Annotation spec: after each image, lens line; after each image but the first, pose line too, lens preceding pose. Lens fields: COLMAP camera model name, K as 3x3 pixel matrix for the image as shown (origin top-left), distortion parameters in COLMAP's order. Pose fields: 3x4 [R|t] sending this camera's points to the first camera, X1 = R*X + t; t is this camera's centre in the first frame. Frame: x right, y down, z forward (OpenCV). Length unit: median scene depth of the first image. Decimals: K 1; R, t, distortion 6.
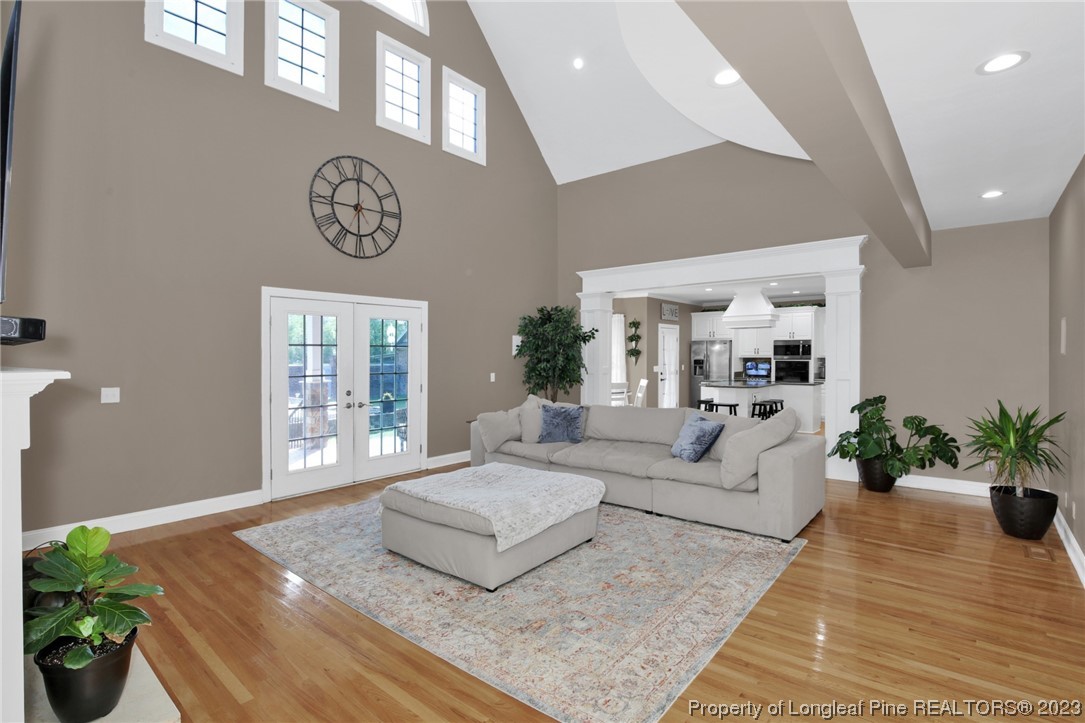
lens RADIAL K [[516.8, 0, 560.4], [0, 516.8, 361.9], [0, 0, 1]] dist [-0.027349, 0.001261]
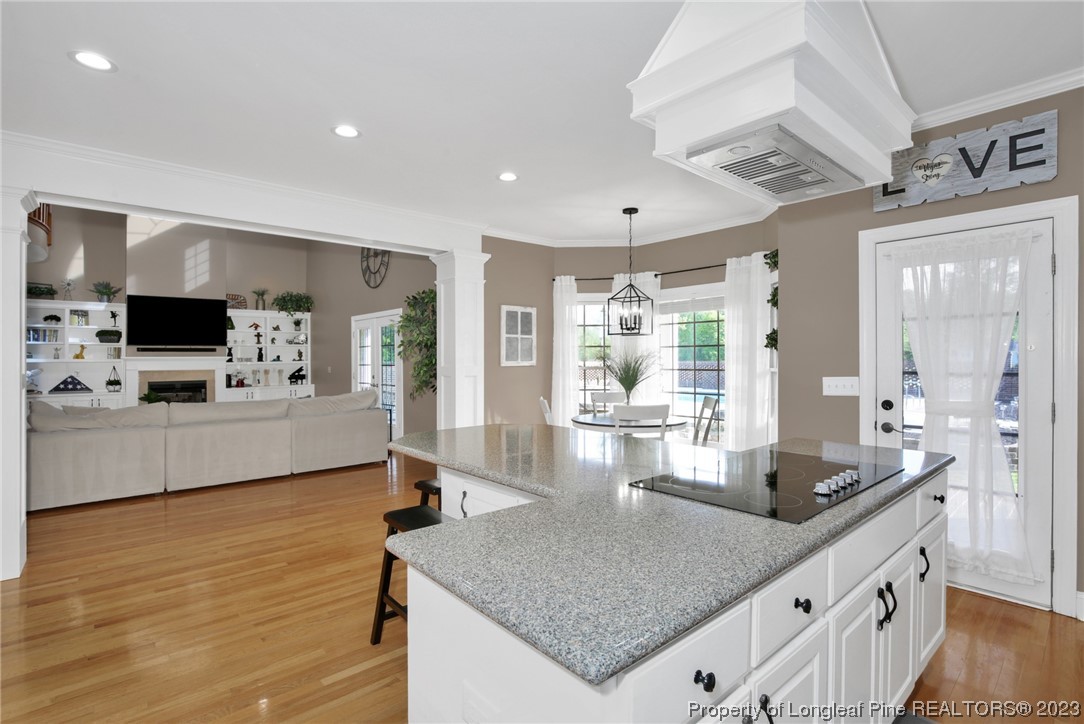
lens RADIAL K [[516.3, 0, 540.8], [0, 516.3, 361.4], [0, 0, 1]] dist [-0.027349, 0.001261]
pose [[-0.177995, 0.006683, -0.984009, 0.516974], [-0.008123, 0.999933, 0.008261, -0.002407], [0.983998, 0.009463, -0.177929, 0.899306]]
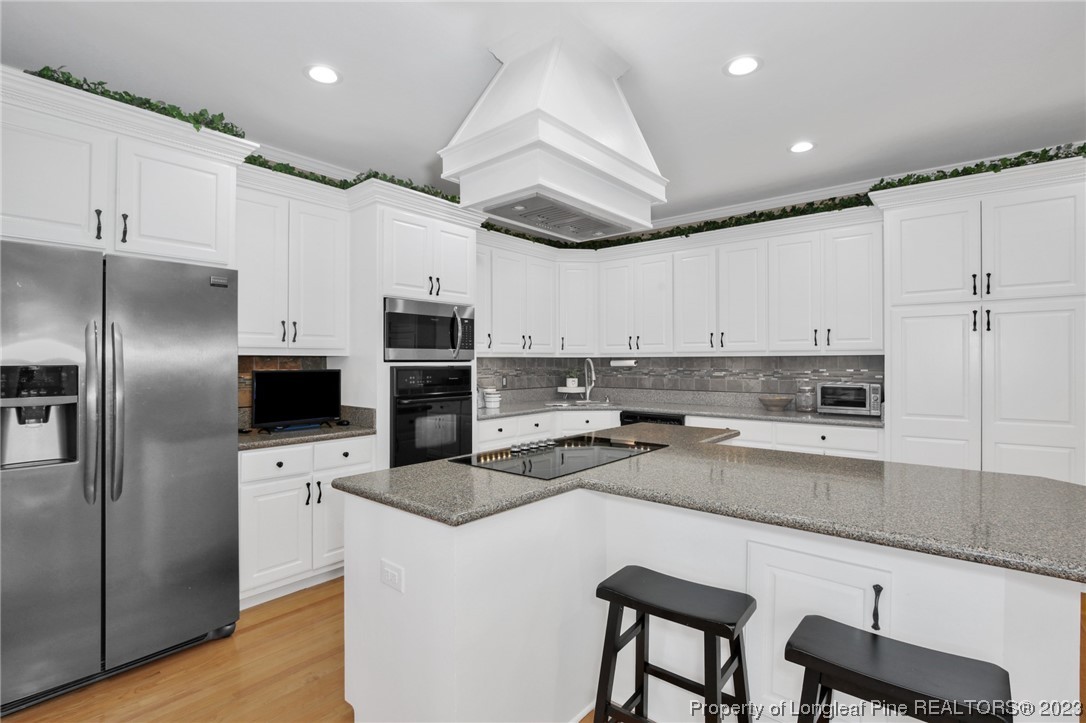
lens RADIAL K [[517.3, 0, 550.4], [0, 517.3, 360.4], [0, 0, 1]] dist [-0.027349, 0.001261]
pose [[0.017625, 0.004031, 0.999837, 0.129410], [0.014264, 0.999889, -0.004283, -0.003136], [-0.999743, 0.014337, 0.017565, 0.942907]]
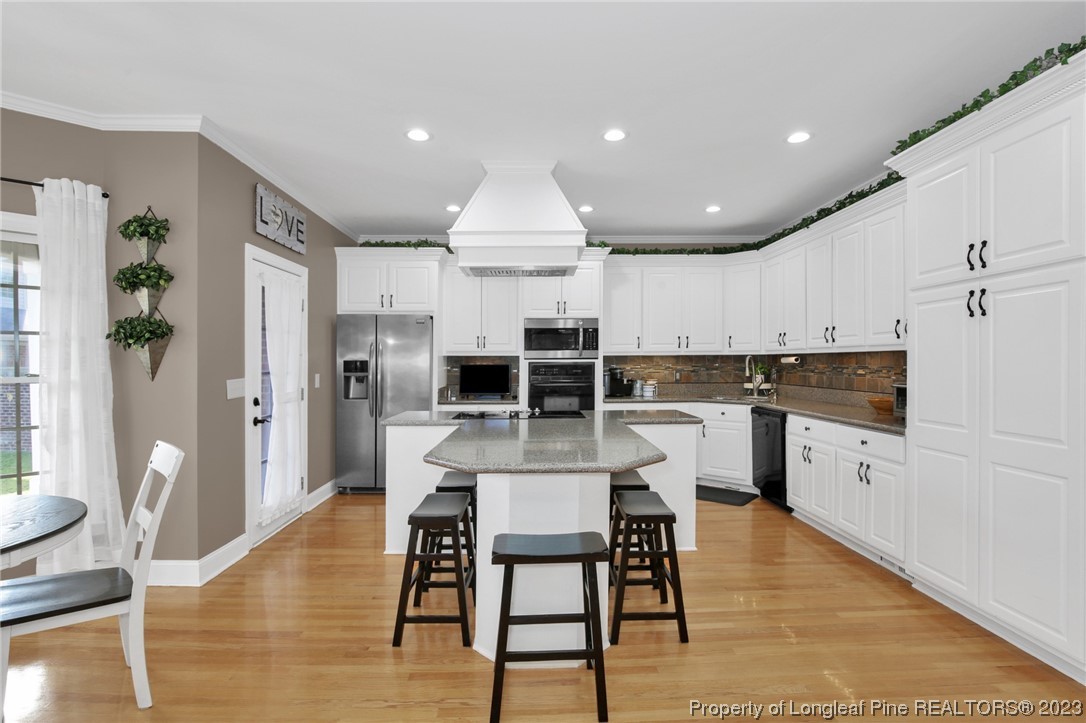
lens RADIAL K [[517.3, 0, 536.6], [0, 517.3, 358.3], [0, 0, 1]] dist [-0.027349, 0.001261]
pose [[0.768049, 0.002927, 0.640384, 0.130647], [0.010038, 0.999812, -0.016608, 0.002215], [-0.640312, 0.019184, 0.767875, 0.669635]]
